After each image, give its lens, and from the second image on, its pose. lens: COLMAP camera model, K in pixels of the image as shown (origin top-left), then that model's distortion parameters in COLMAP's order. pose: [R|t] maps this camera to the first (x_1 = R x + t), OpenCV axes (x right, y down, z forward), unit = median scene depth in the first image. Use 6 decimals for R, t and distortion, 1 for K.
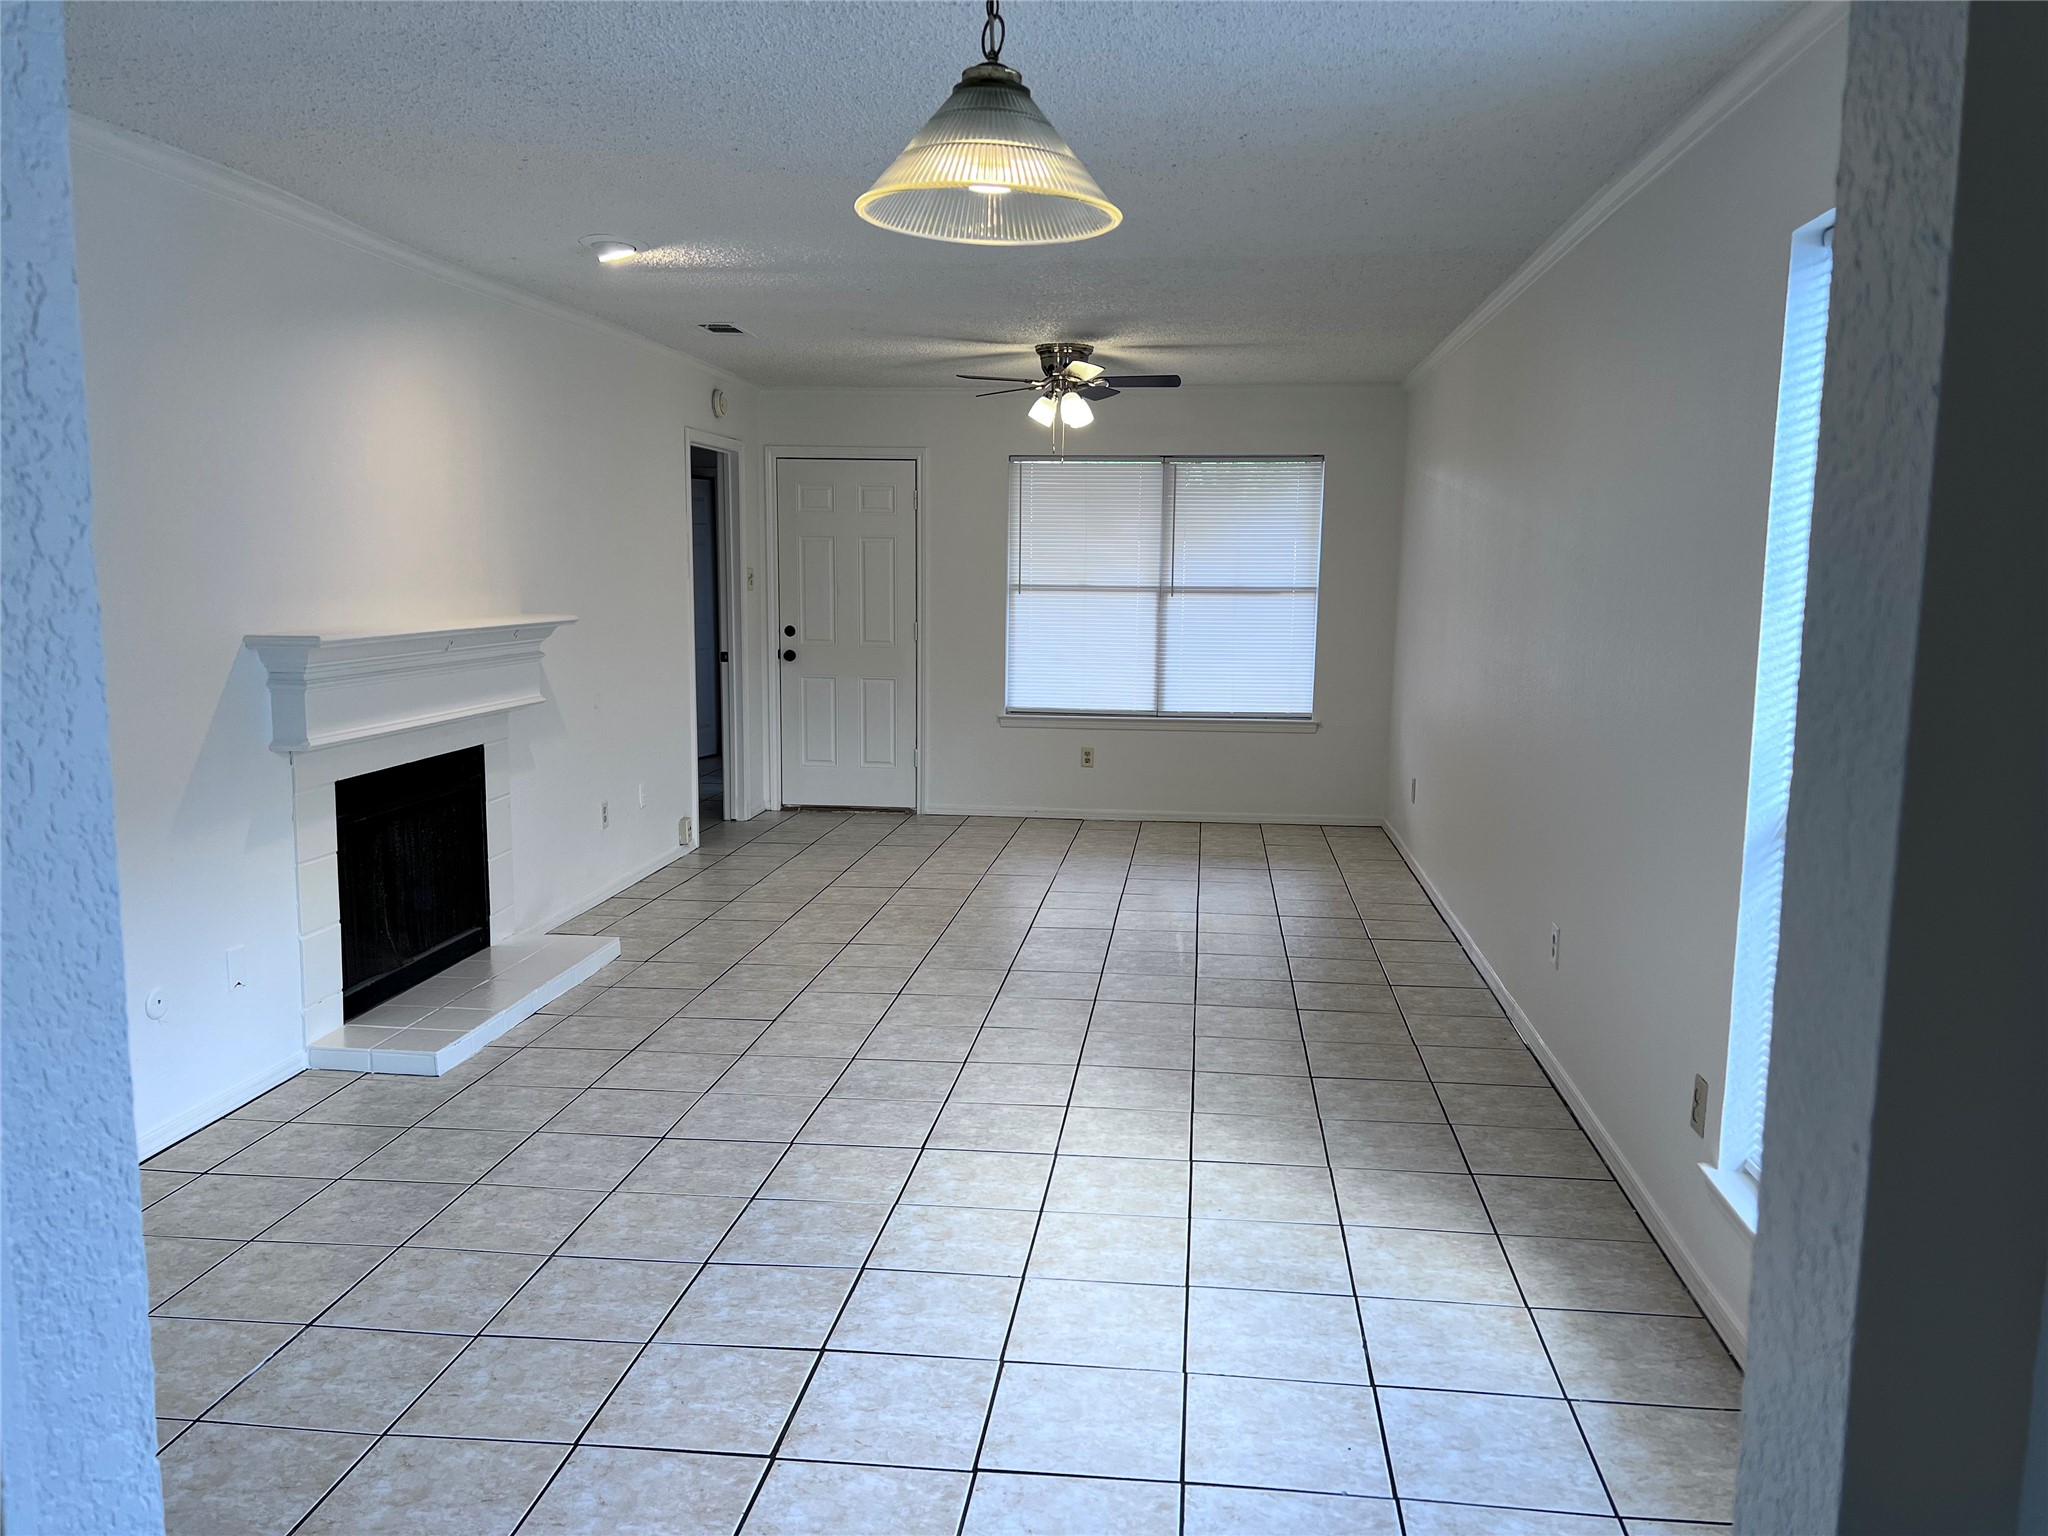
lens RADIAL K [[1550.4, 0, 1018.2], [0, 1550.4, 769.3], [0, 0, 1]] dist [0.039928, -0.047932]
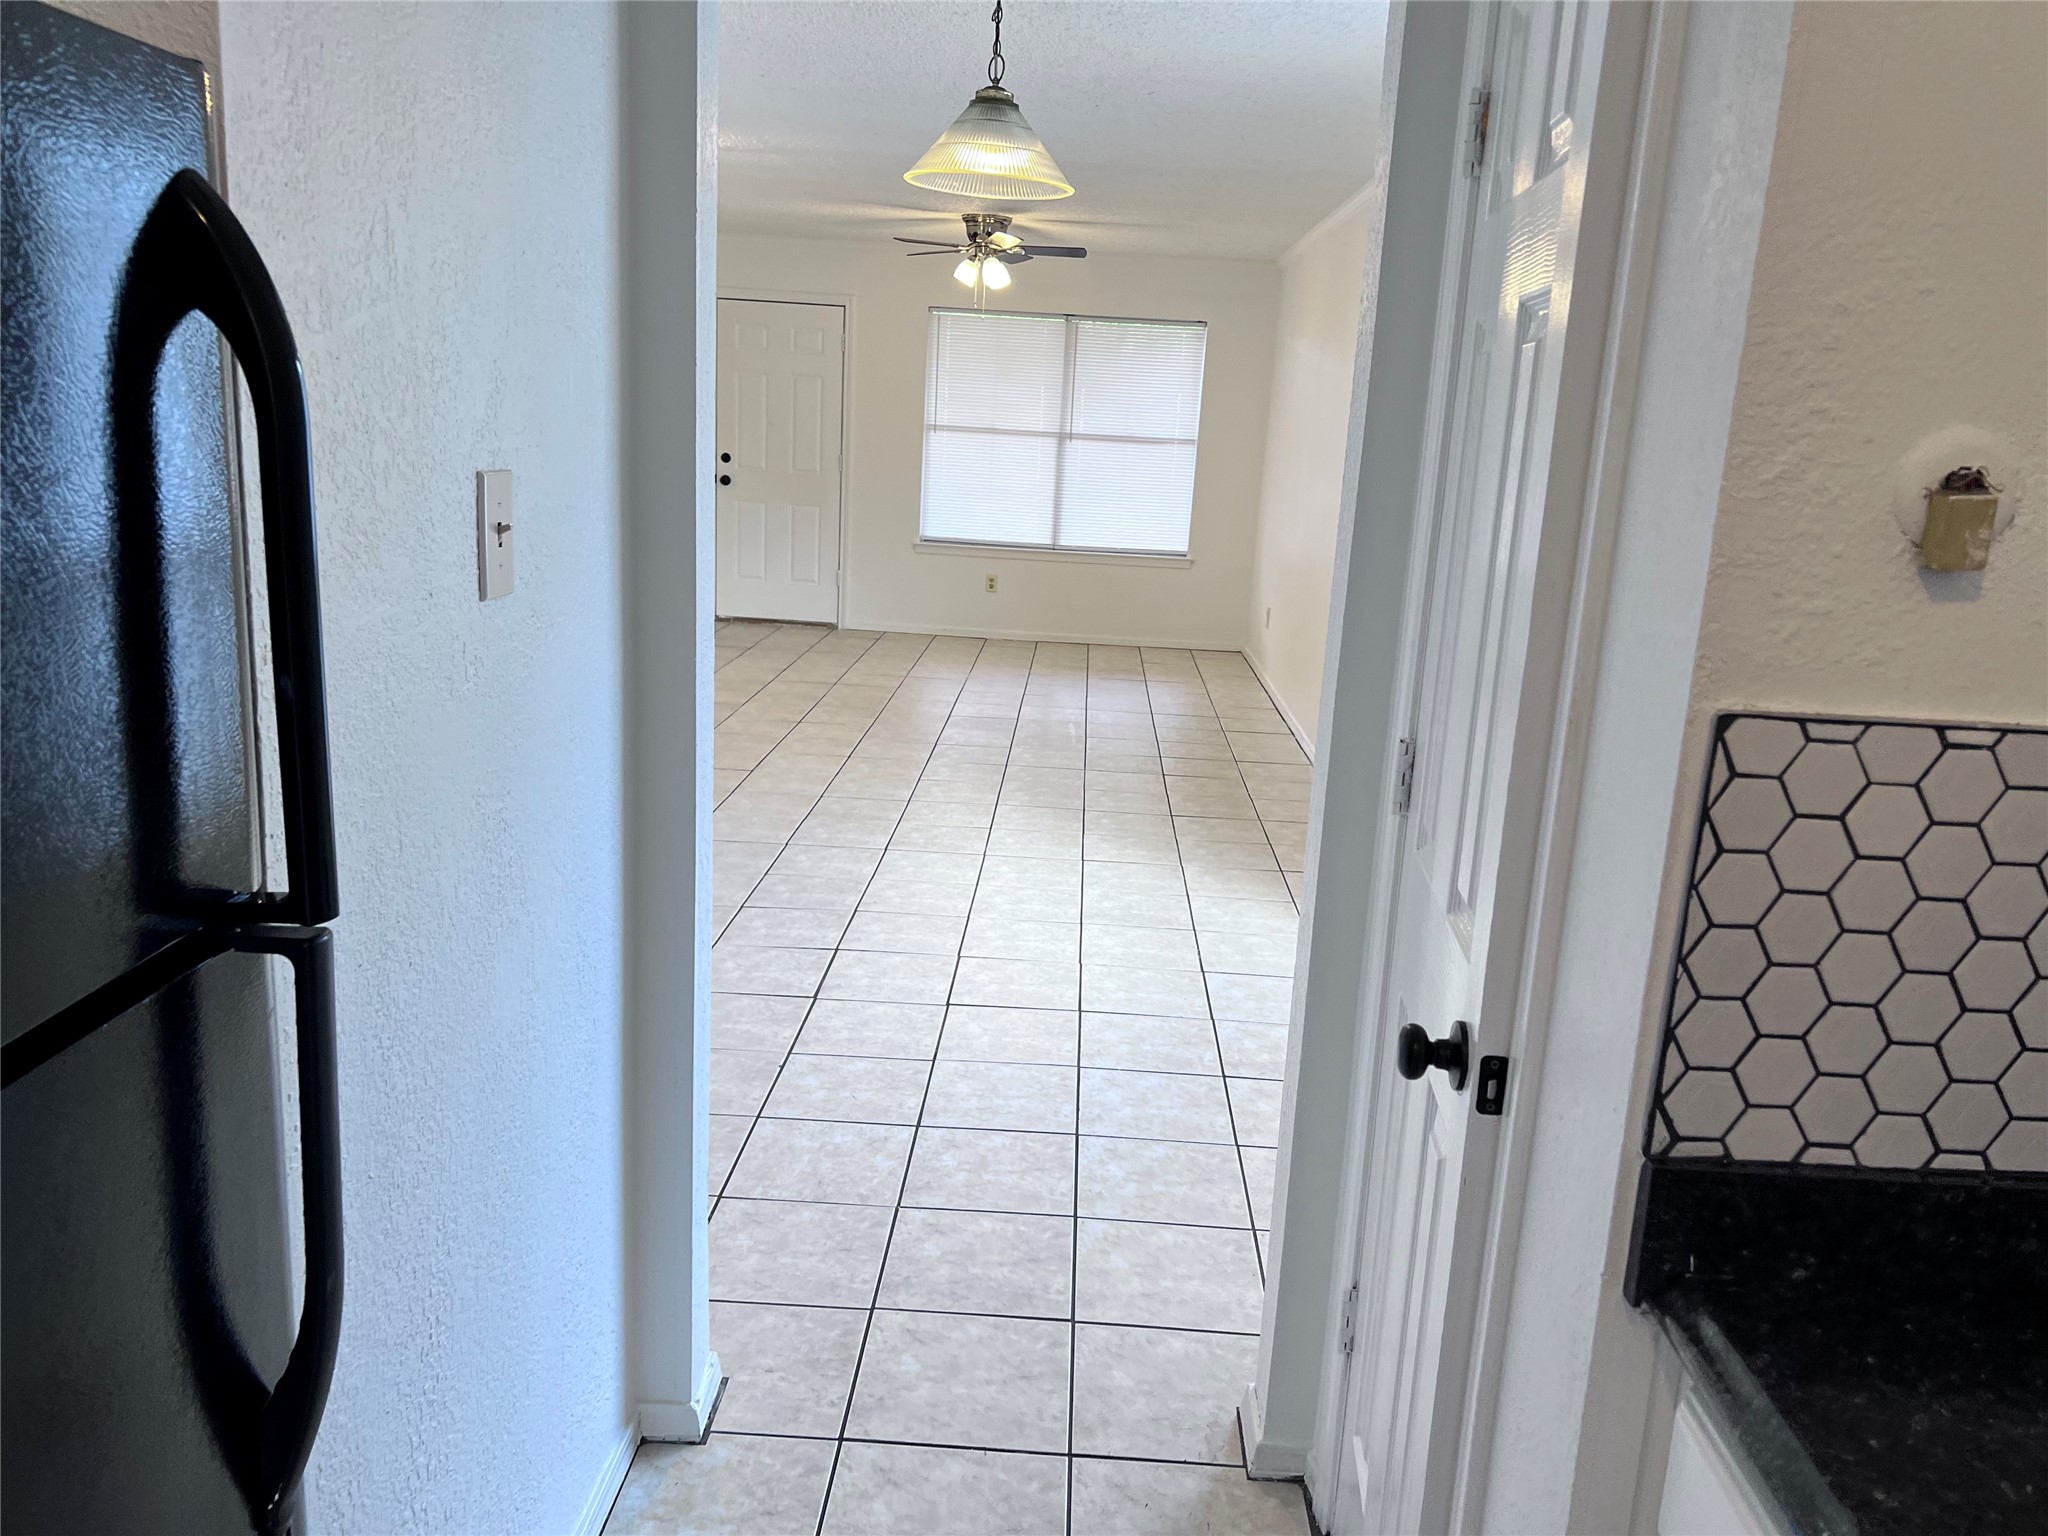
lens RADIAL K [[1550.4, 0, 1062.1], [0, 1550.4, 771.4], [0, 0, 1]] dist [0.039928, -0.047932]
pose [[0.993828, 0.022953, 0.108527, -0.034906], [-0.033591, 0.994694, 0.097242, 0.025143], [-0.105719, -0.100287, 0.989326, -0.208635]]
